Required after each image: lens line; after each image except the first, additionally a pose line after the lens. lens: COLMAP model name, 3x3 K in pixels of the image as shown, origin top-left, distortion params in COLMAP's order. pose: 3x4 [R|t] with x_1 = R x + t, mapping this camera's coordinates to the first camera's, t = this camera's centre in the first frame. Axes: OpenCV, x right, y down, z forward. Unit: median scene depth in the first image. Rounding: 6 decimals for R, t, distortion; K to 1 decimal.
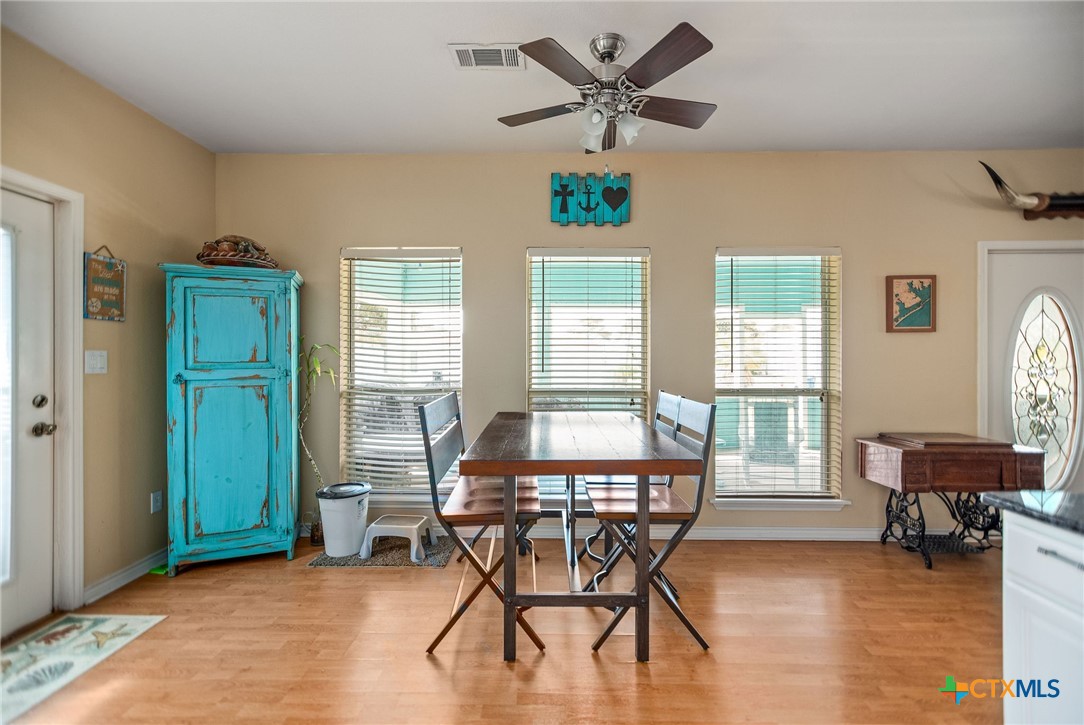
lens RADIAL K [[462.2, 0, 541.4], [0, 462.2, 357.6], [0, 0, 1]] dist [-0.002182, 0.005868]
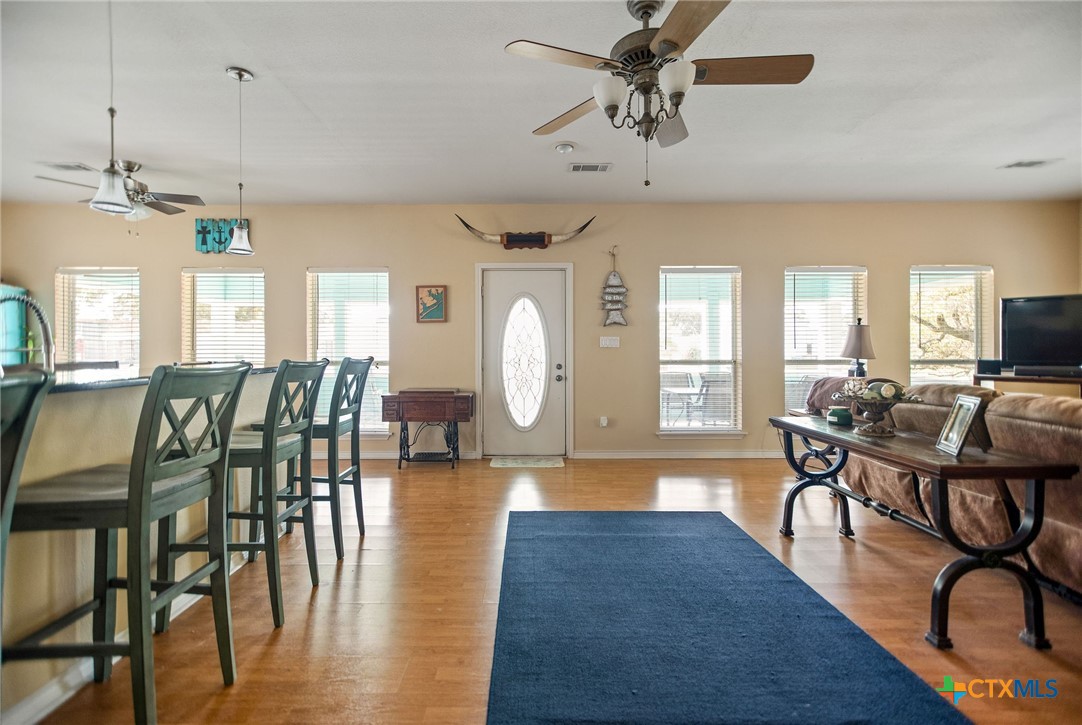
lens RADIAL K [[461.3, 0, 540.4], [0, 461.3, 357.6], [0, 0, 1]] dist [-0.002182, 0.005868]
pose [[0.999985, -0.004764, 0.002547, 1.148849], [0.004740, 0.999947, 0.009175, 0.048255], [-0.002590, -0.009162, 0.999955, -0.523787]]
